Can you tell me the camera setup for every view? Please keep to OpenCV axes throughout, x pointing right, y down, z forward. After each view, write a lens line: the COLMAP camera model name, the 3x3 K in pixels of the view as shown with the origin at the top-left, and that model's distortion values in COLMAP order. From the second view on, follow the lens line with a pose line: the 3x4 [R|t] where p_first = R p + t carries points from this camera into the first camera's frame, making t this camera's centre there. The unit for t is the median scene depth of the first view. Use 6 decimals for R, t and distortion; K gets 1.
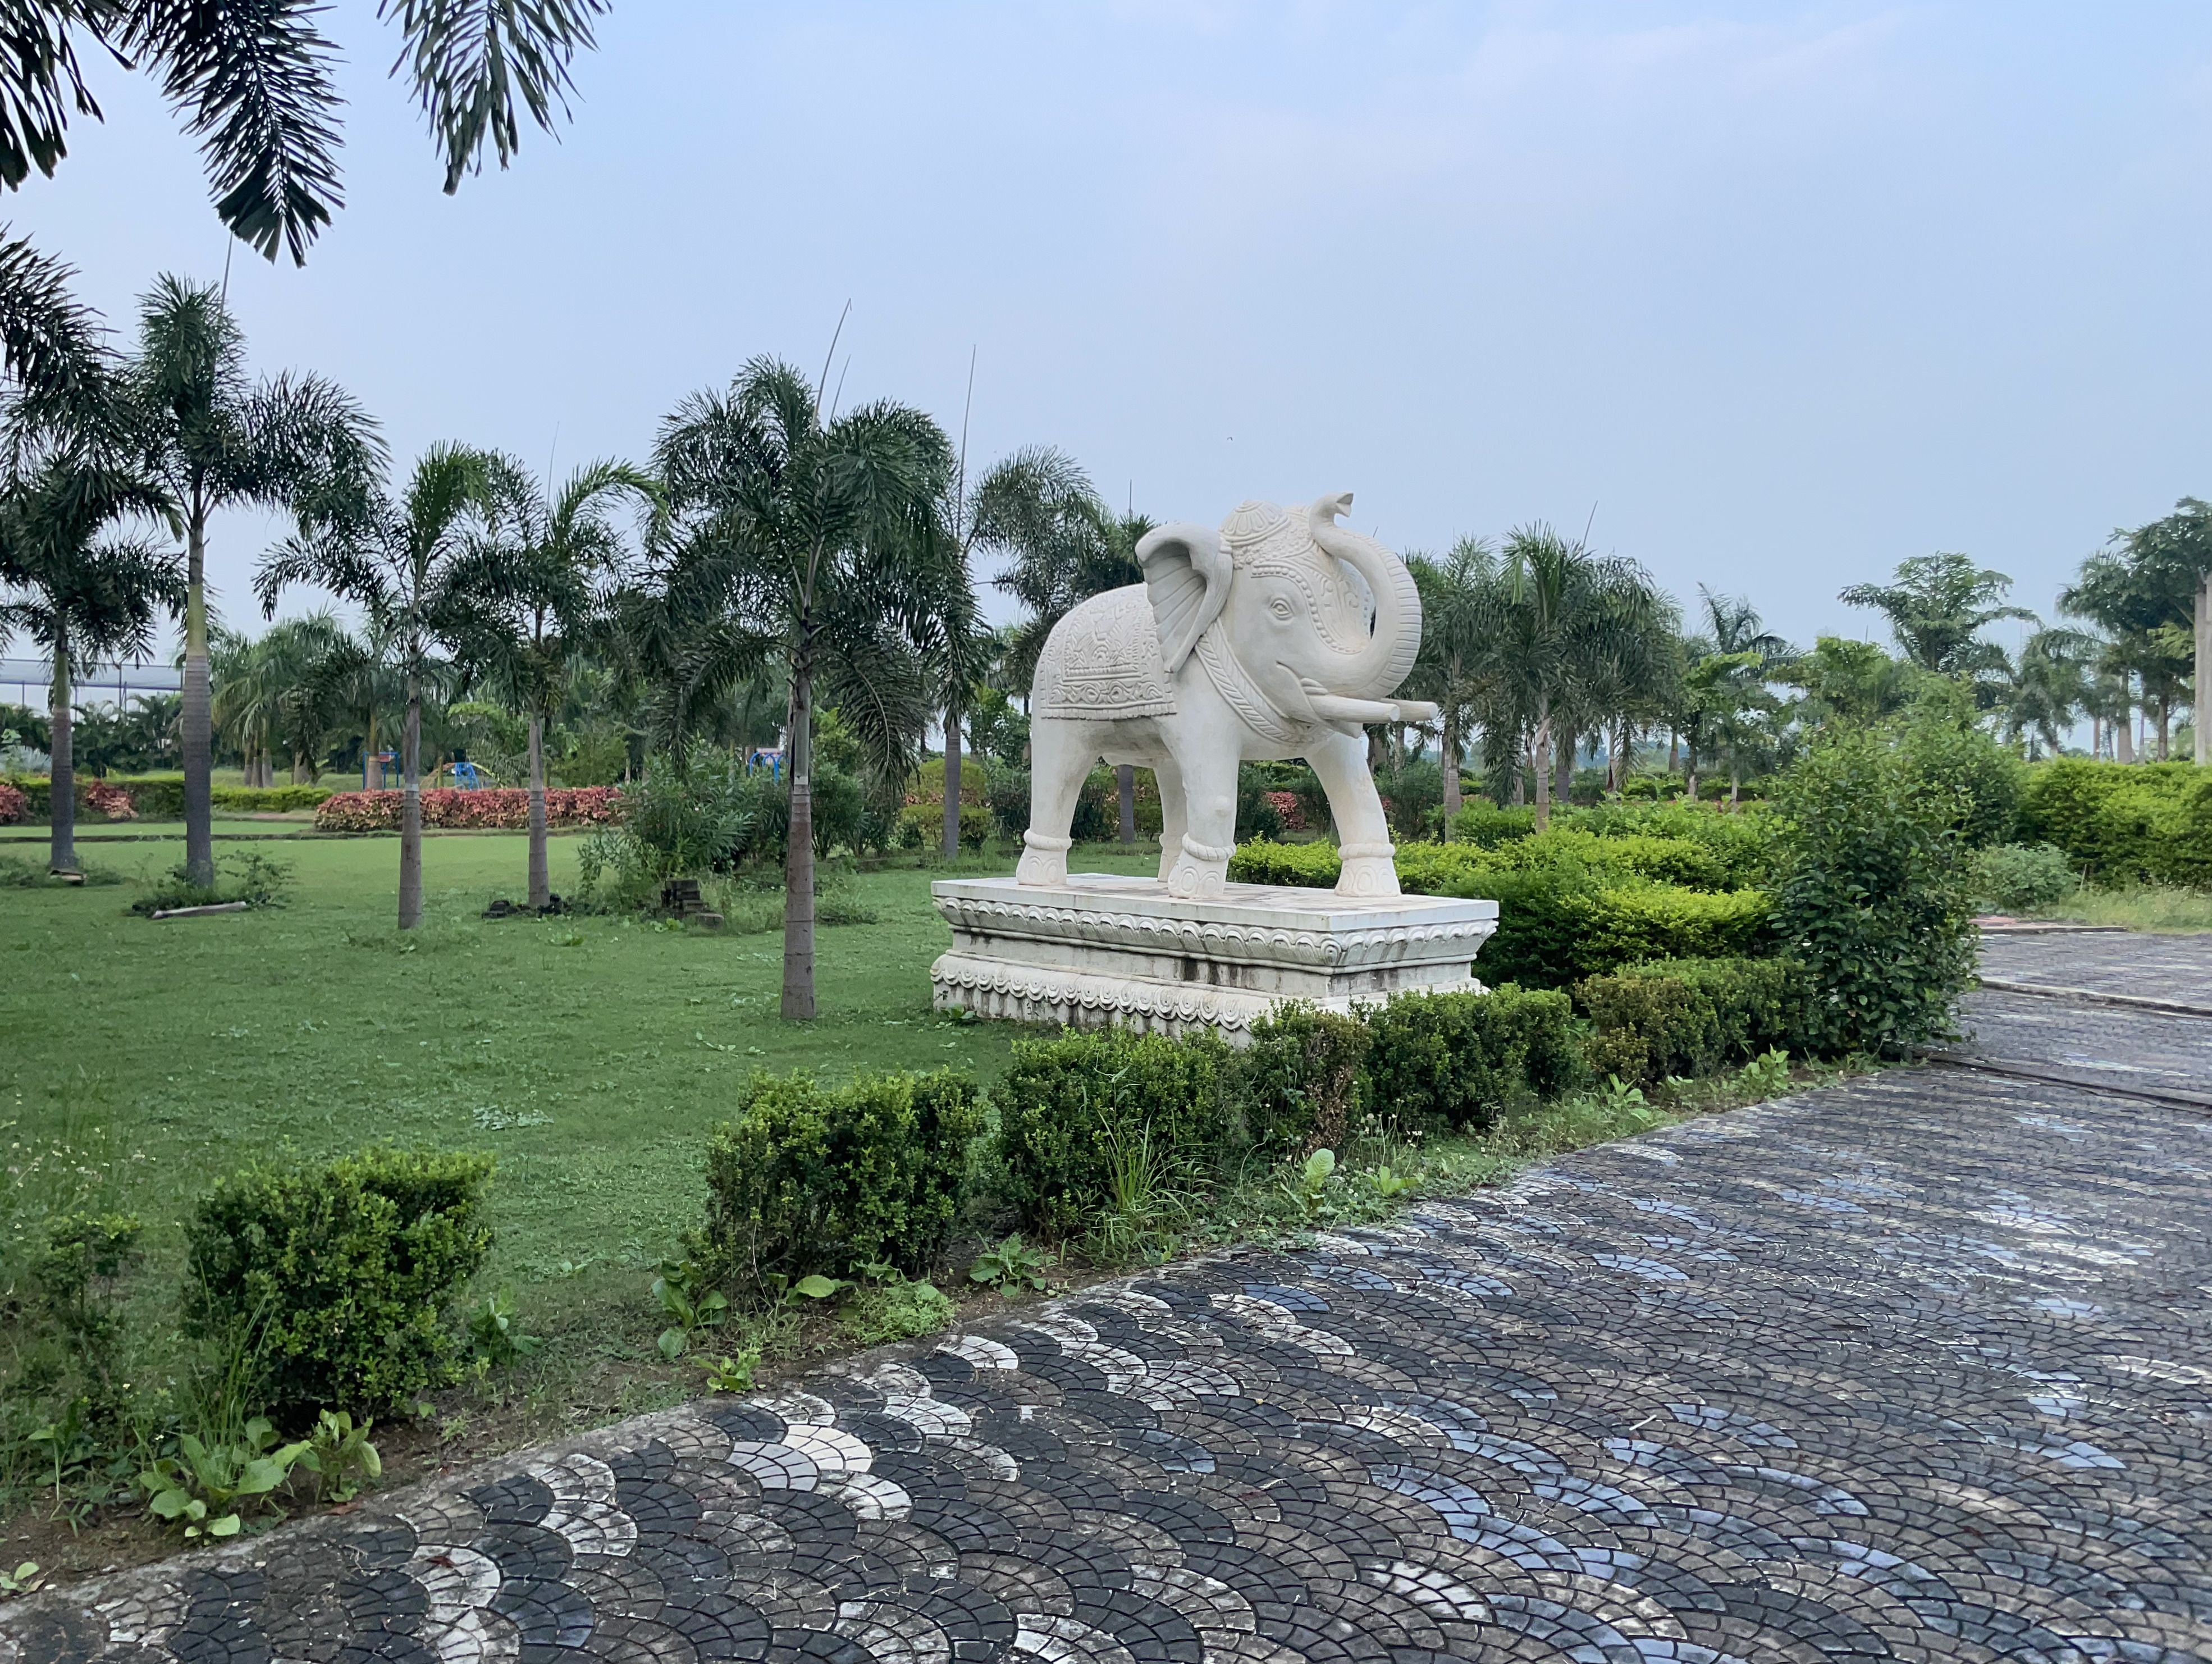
lens RADIAL K [[1719.0, 0, 1105.6], [0, 1719.0, 776.0], [0, 0, 1]] dist [0.091179, -0.137798]
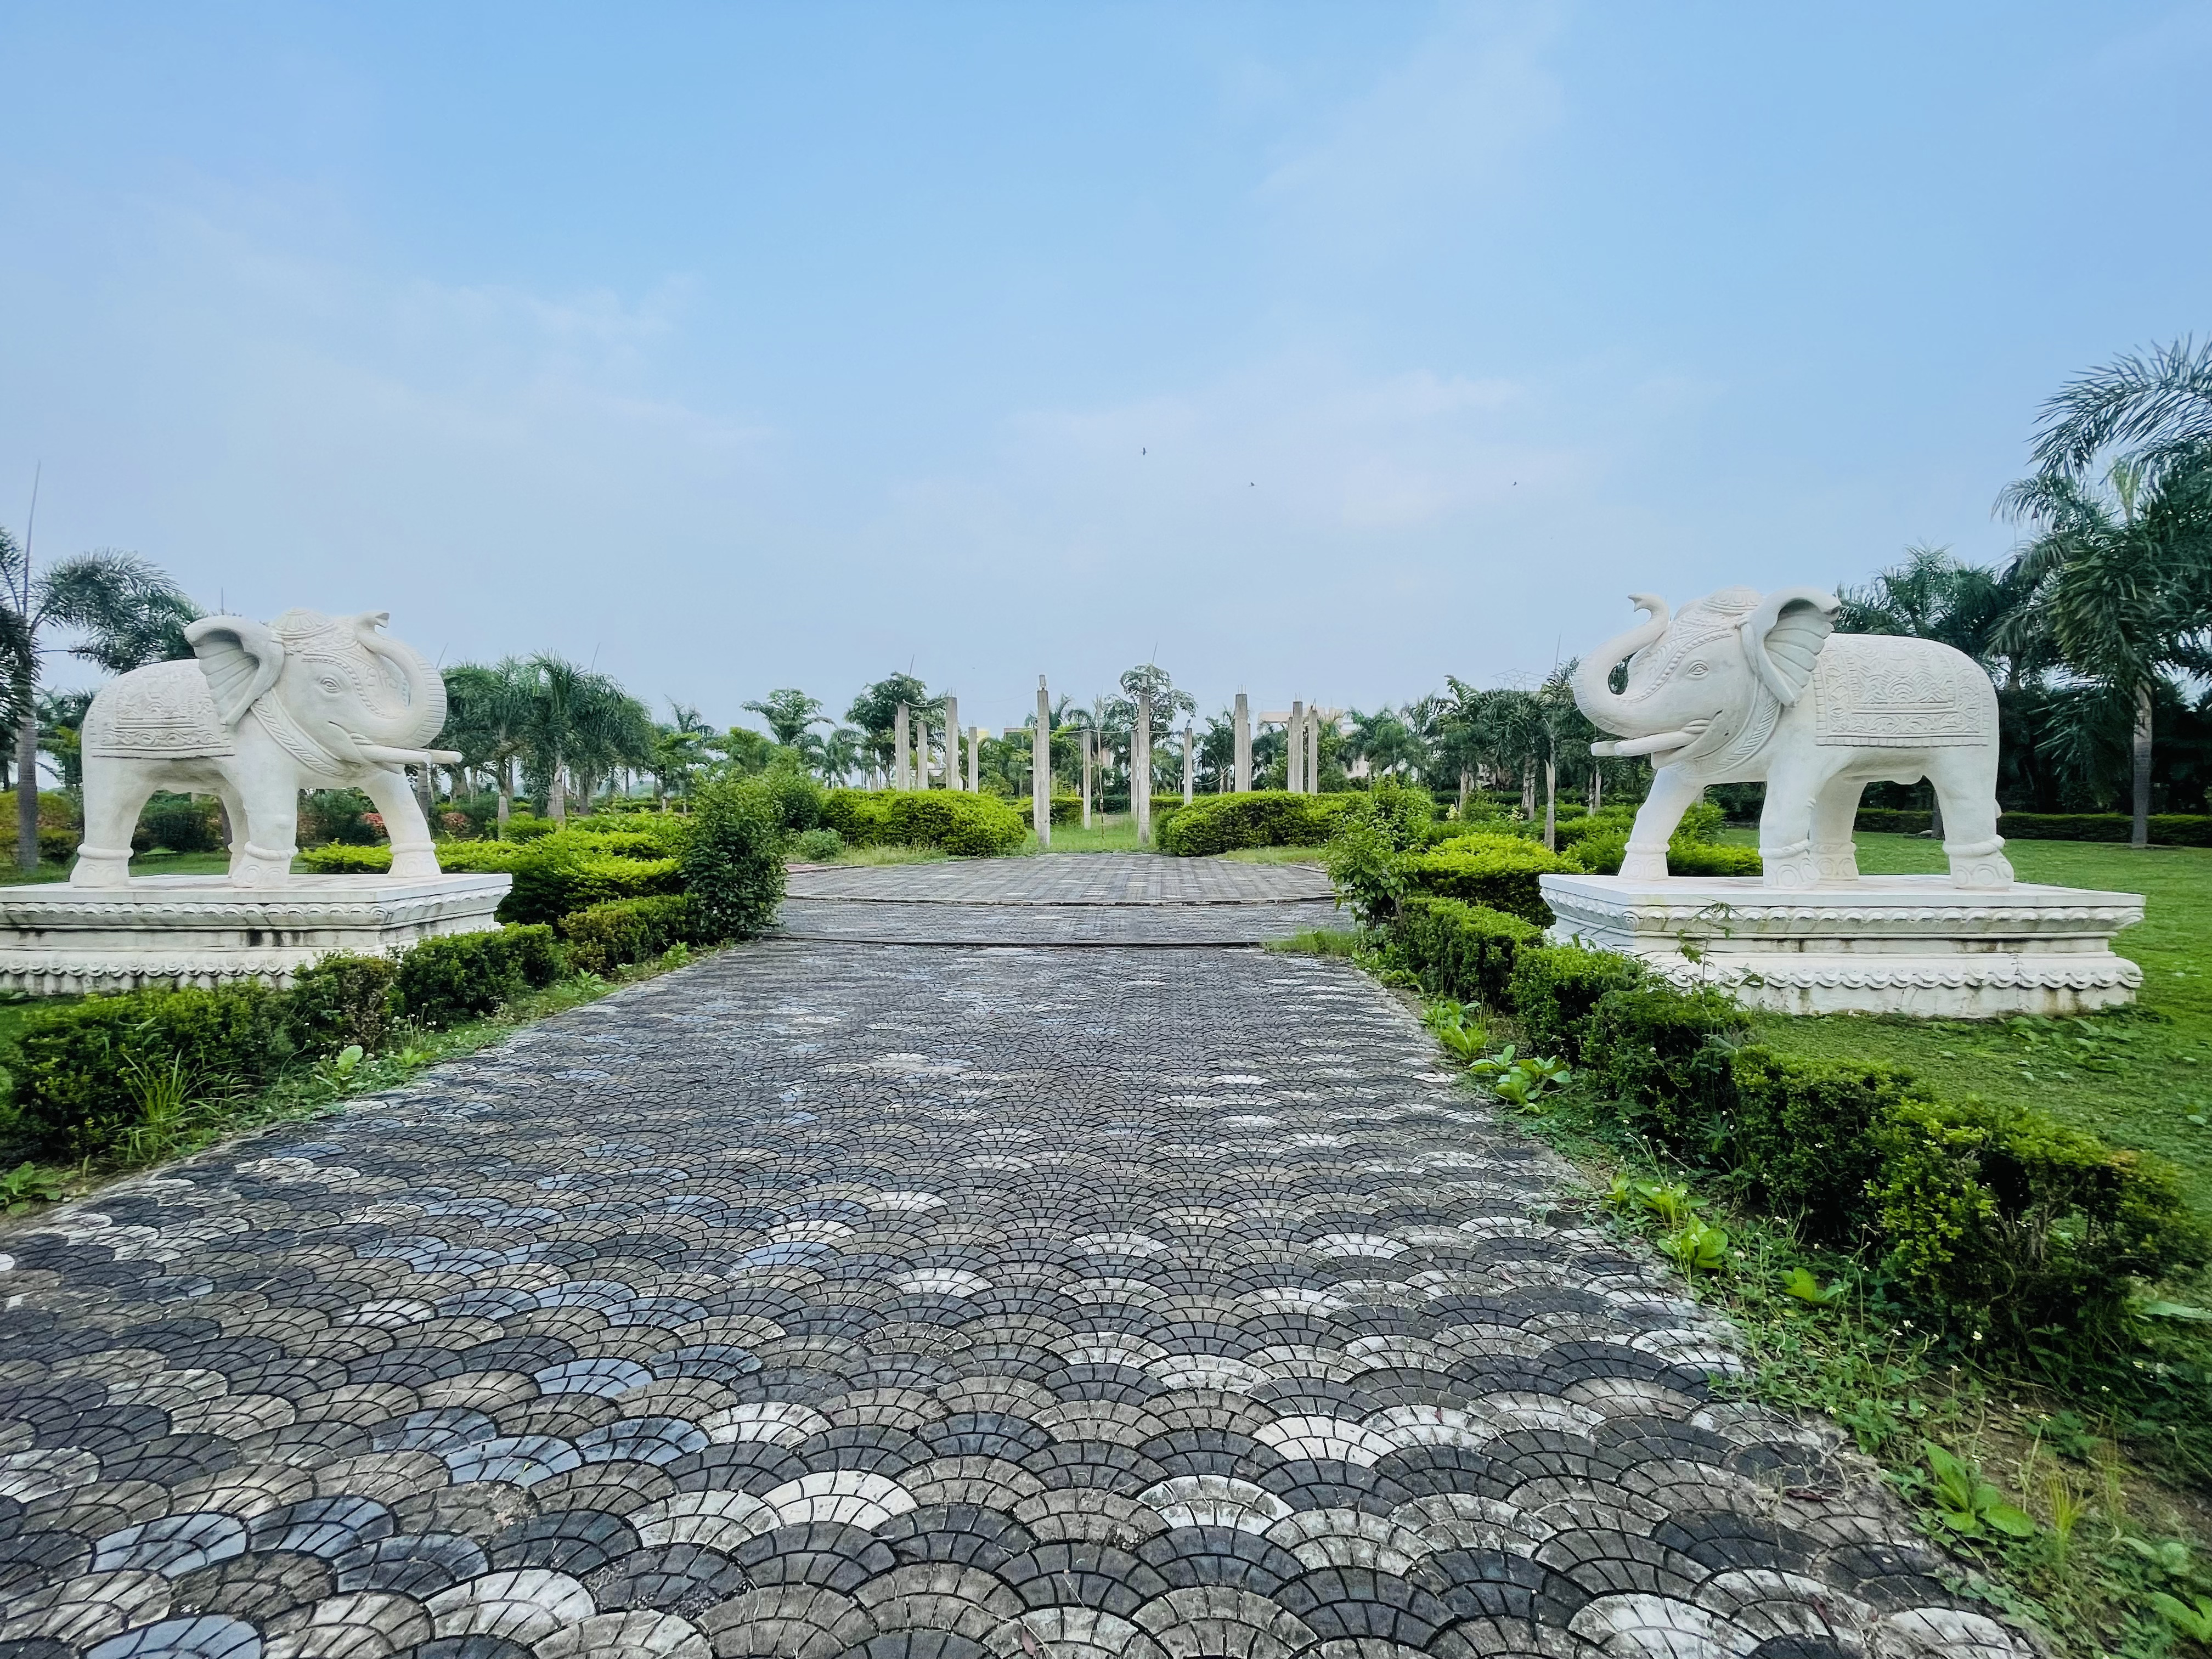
lens RADIAL K [[893.0, 0, 1106.0], [0, 893.0, 829.5], [0, 0, 1]] dist [-0.001629, -0.000567]
pose [[0.712216, -0.035116, 0.701081, 0.046981], [0.011439, 0.999196, 0.038428, 0.004864], [-0.701867, -0.019349, 0.712045, -0.005765]]
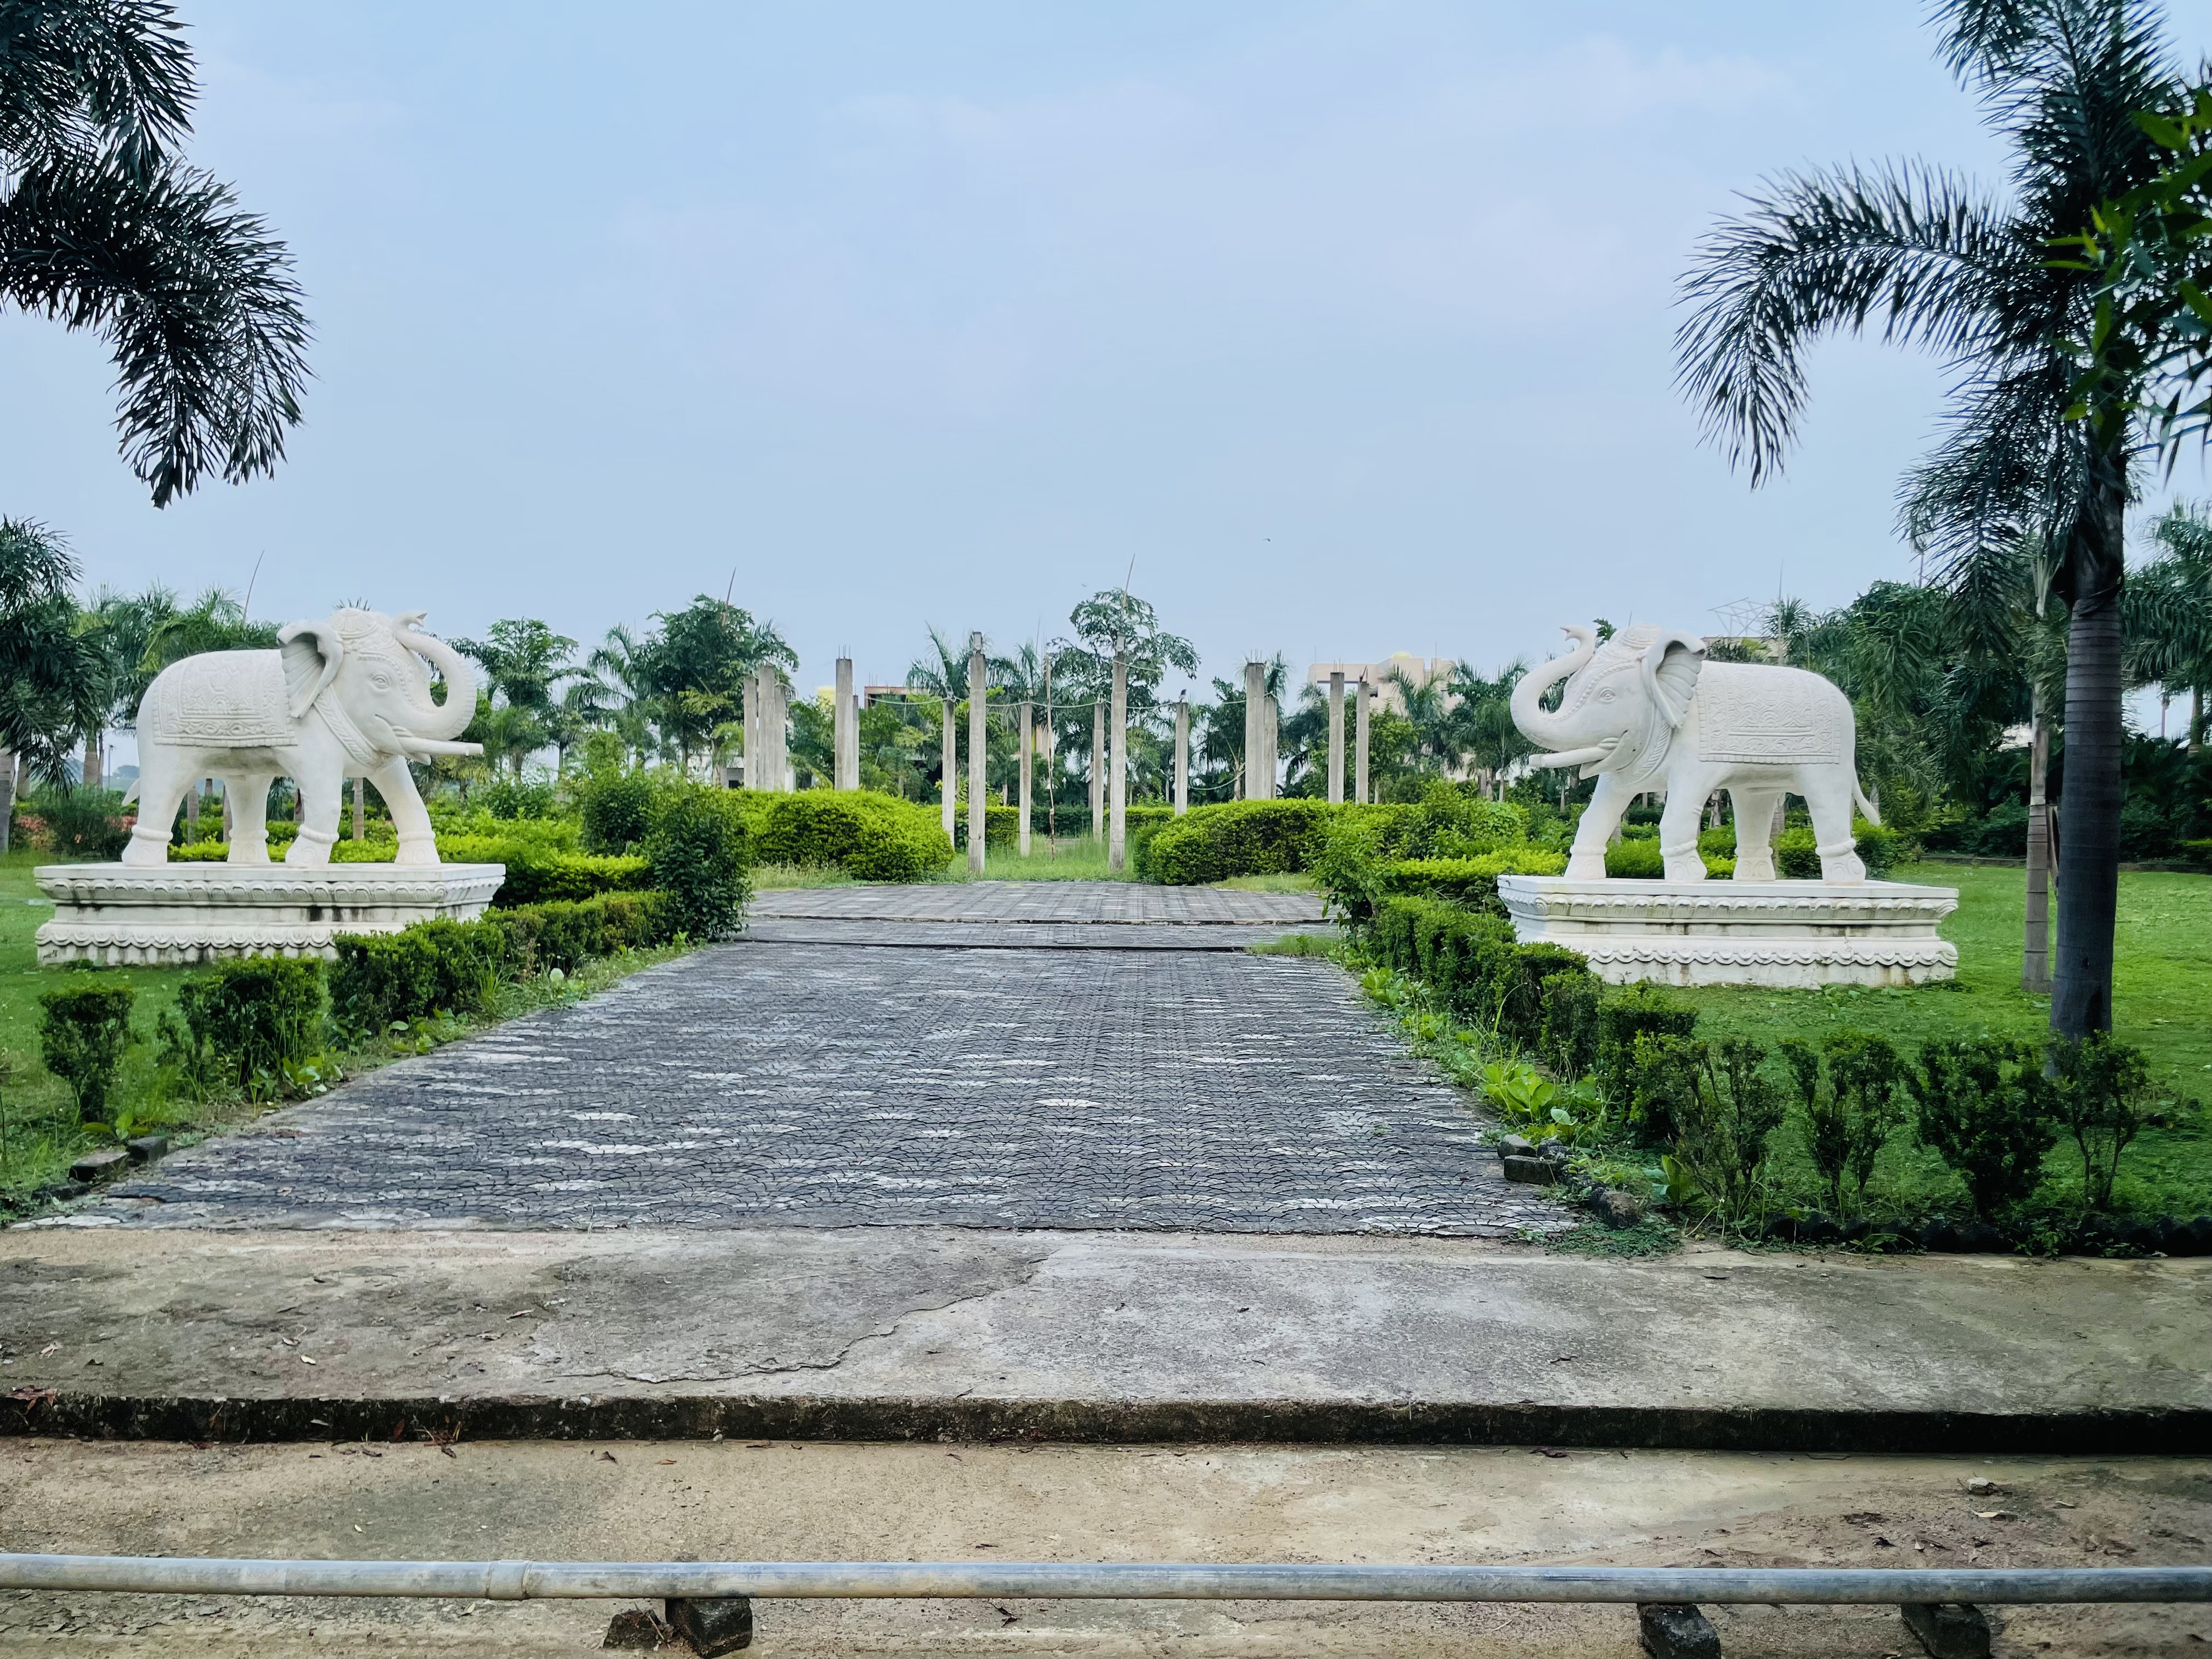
lens RADIAL K [[1682.1, 0, 1106.0], [0, 1682.1, 829.5], [0, 0, 1]] dist [0.102653, -0.001159]
pose [[0.680264, -0.007476, 0.732929, -0.751052], [-0.003124, 0.999909, 0.013099, 0.019449], [-0.732960, -0.011200, 0.680179, -0.699179]]
